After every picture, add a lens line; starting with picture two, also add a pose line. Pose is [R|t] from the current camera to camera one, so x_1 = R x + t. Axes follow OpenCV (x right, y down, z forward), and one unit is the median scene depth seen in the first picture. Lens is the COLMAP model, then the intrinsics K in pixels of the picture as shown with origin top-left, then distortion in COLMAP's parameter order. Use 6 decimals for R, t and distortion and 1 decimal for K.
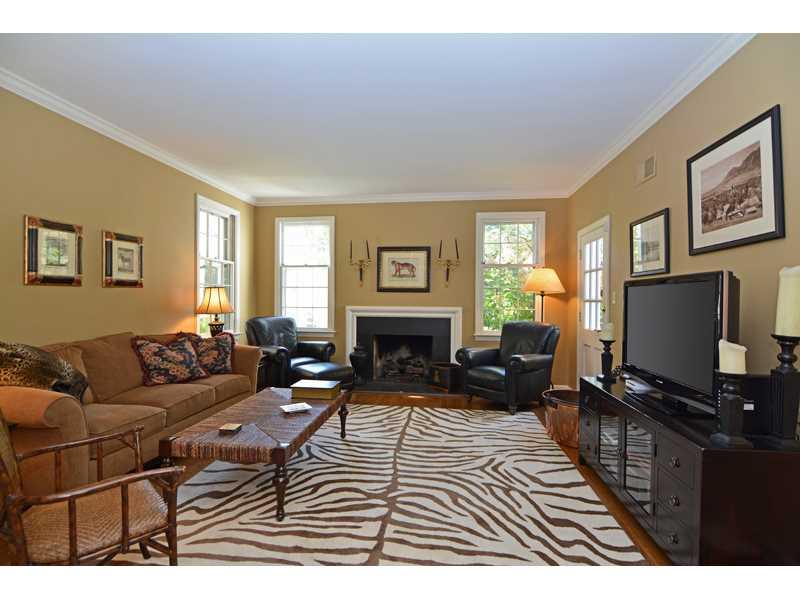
lens RADIAL K [[396.5, 0, 397.0], [0, 396.5, 297.7], [0, 0, 1]] dist [-0.000612, -0.000113]
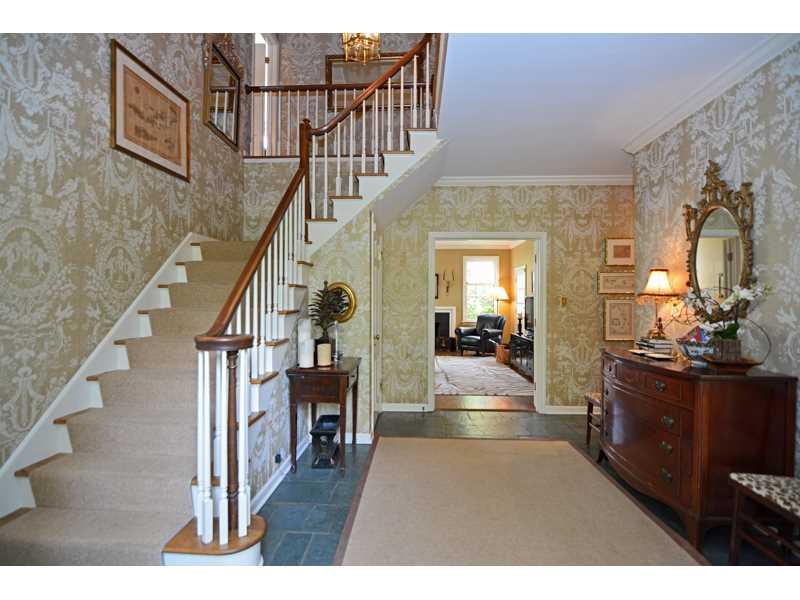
lens RADIAL K [[396.5, 0, 400.9], [0, 396.5, 299.2], [0, 0, 1]] dist [-0.000612, -0.000113]
pose [[0.994940, -0.000599, 0.100471, -0.332102], [0.000659, 1.000000, -0.000560, -0.013396], [-0.100471, 0.000623, 0.994940, -0.978769]]
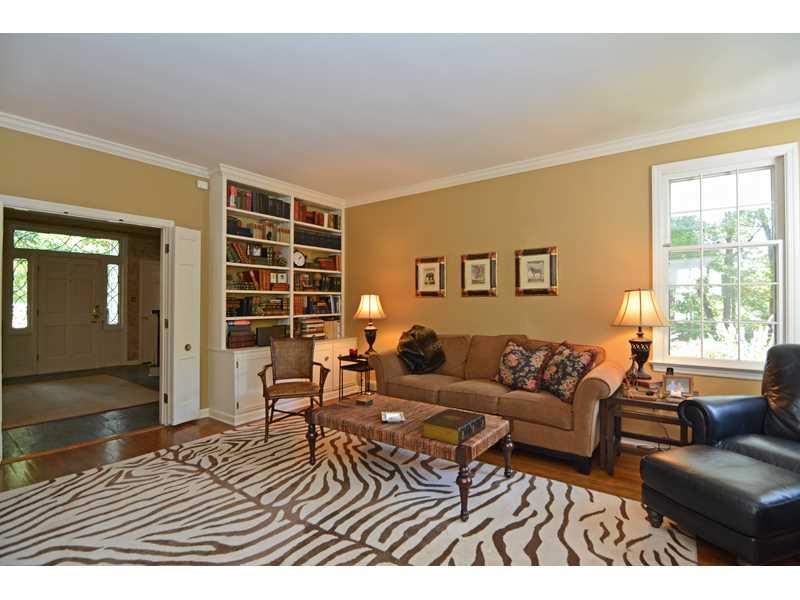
lens RADIAL K [[396.5, 0, 397.6], [0, 396.5, 302.7], [0, 0, 1]] dist [-0.000612, -0.000113]
pose [[-0.486949, -0.017475, -0.873256, 0.454416], [-0.010361, 0.999845, -0.014230, 0.012797], [0.873369, 0.002119, -0.487055, 1.144937]]
